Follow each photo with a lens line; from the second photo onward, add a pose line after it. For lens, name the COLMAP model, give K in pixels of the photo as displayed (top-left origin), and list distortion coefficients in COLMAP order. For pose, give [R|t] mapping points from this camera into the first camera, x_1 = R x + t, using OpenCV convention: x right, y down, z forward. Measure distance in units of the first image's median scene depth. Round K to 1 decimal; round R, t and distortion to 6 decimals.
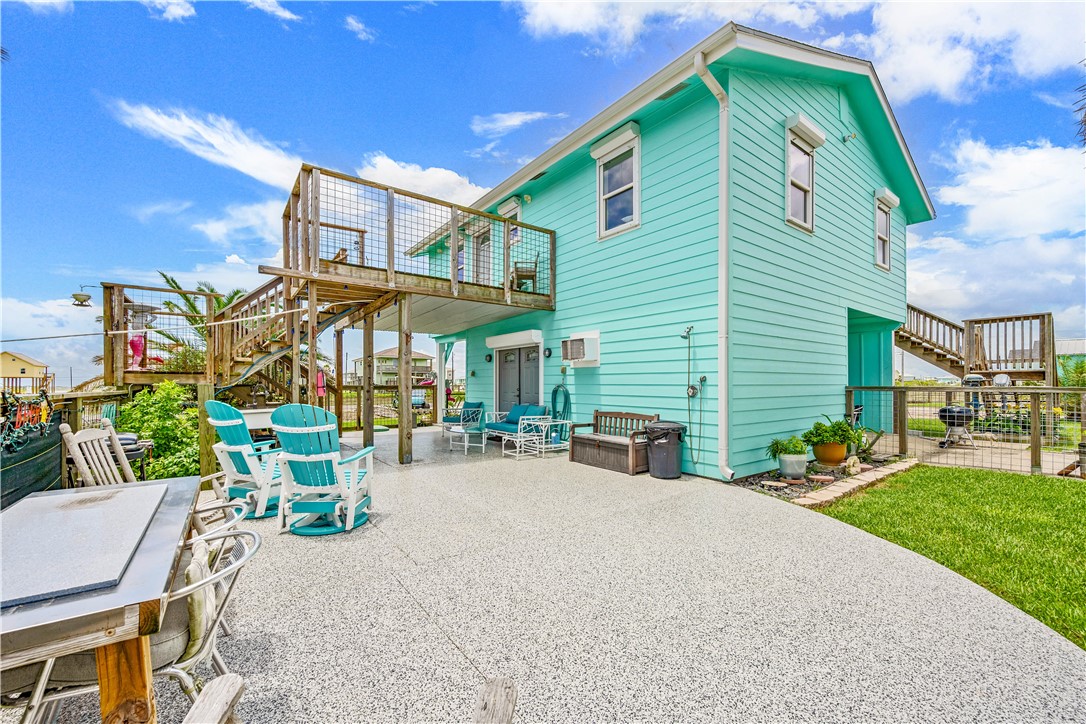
lens RADIAL K [[437.7, 0, 545.5], [0, 437.7, 389.1], [0, 0, 1]] dist [-0.000382, -0.000090]
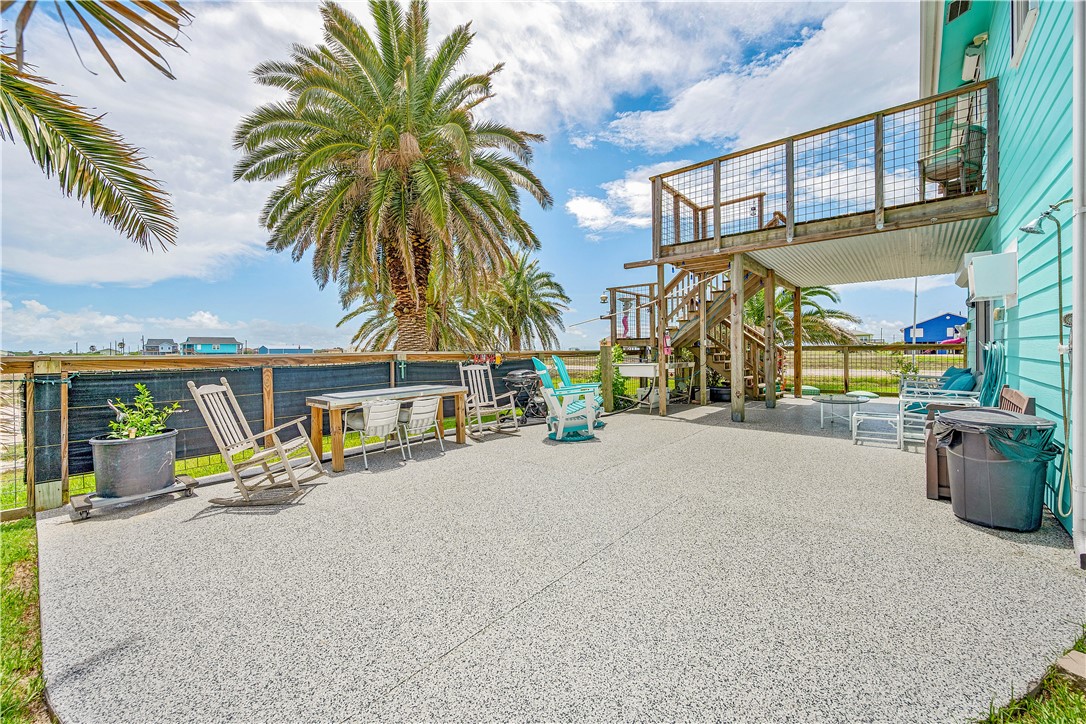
lens RADIAL K [[427.5, 0, 548.8], [0, 427.5, 366.5], [0, 0, 1]] dist [-0.002236, -0.000325]
pose [[0.213688, 0.031536, -0.976393, 0.875594], [0.007160, 0.999401, 0.033847, 0.008231], [0.976876, -0.014224, 0.213335, 0.556894]]
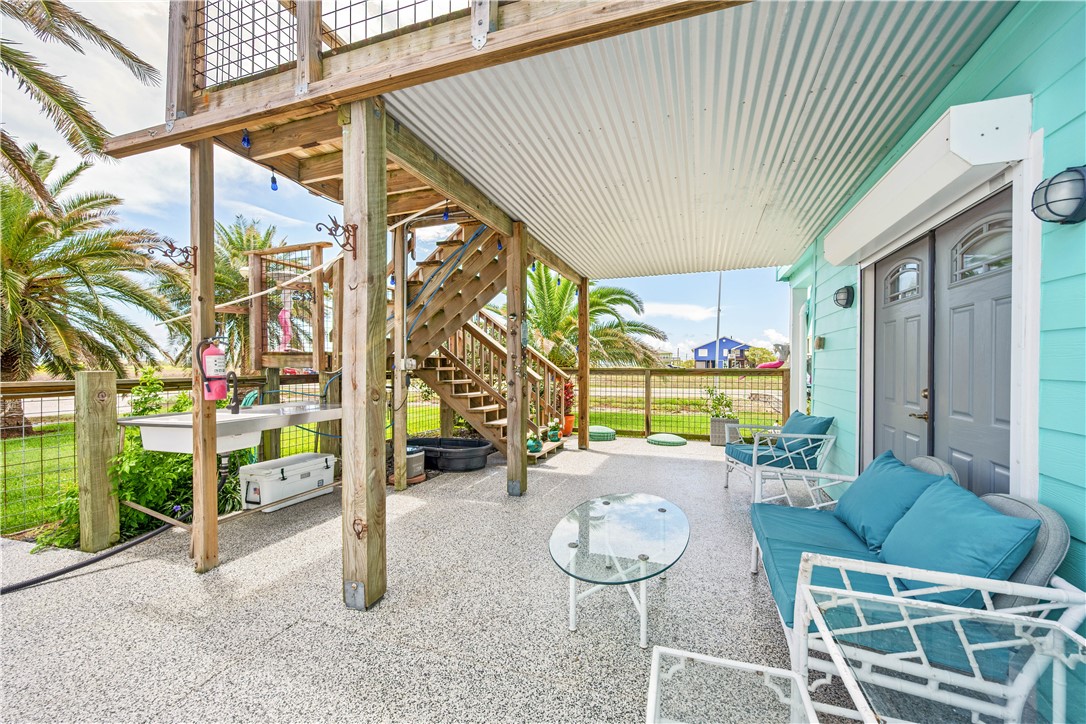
lens RADIAL K [[427.5, 0, 548.8], [0, 427.5, 366.5], [0, 0, 1]] dist [-0.002236, -0.000325]
pose [[0.550818, 0.011672, -0.834544, 0.064193], [-0.012449, 0.999906, 0.005768, -0.032713], [0.834532, 0.007212, 0.550912, 1.460499]]
